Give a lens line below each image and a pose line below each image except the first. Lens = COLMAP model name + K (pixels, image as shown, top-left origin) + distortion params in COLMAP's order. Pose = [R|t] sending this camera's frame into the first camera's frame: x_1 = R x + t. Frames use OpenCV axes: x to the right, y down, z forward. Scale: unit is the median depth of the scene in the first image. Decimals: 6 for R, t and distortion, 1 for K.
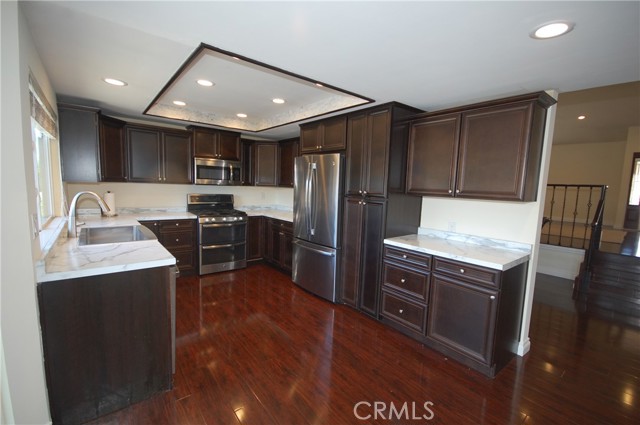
lens RADIAL K [[283.1, 0, 323.2], [0, 283.1, 216.5], [0, 0, 1]] dist [0.012710, 0.000431]
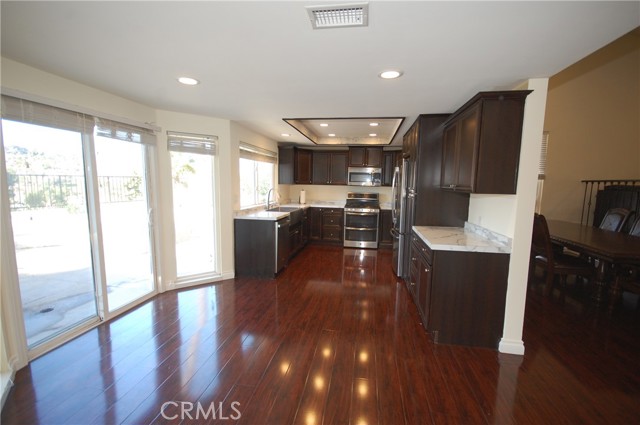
lens RADIAL K [[283.1, 0, 322.5], [0, 283.1, 208.1], [0, 0, 1]] dist [0.012710, 0.000431]
pose [[0.664352, 0.044181, -0.746113, 0.583787], [-0.080657, 0.996660, -0.012802, 0.034280], [0.743056, 0.068684, 0.665696, -0.073448]]
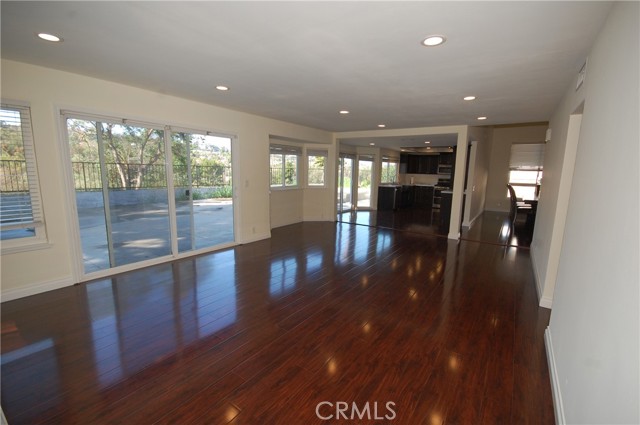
lens RADIAL K [[283.1, 0, 323.1], [0, 283.1, 207.0], [0, 0, 1]] dist [0.012710, 0.000431]
pose [[0.277900, 0.092921, -0.956105, 1.901281], [-0.129355, 0.989865, 0.058603, 0.181785], [0.951861, 0.107391, 0.287103, -0.798701]]
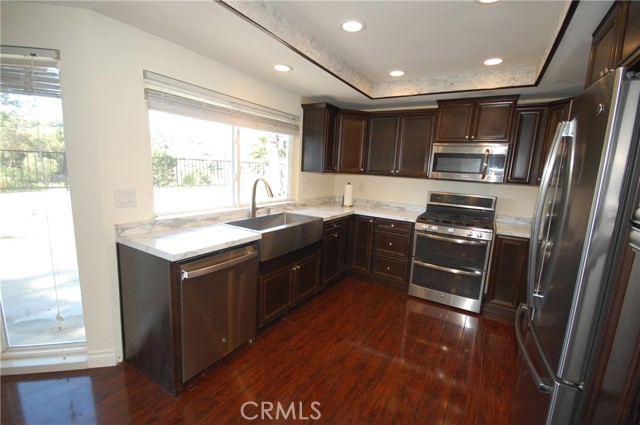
lens RADIAL K [[283.1, 0, 328.8], [0, 283.1, 213.9], [0, 0, 1]] dist [0.012710, 0.000431]
pose [[0.343560, 0.132037, -0.929803, 0.182548], [-0.142989, 0.985878, 0.087166, -0.049387], [0.928182, 0.103005, 0.357588, 0.500595]]
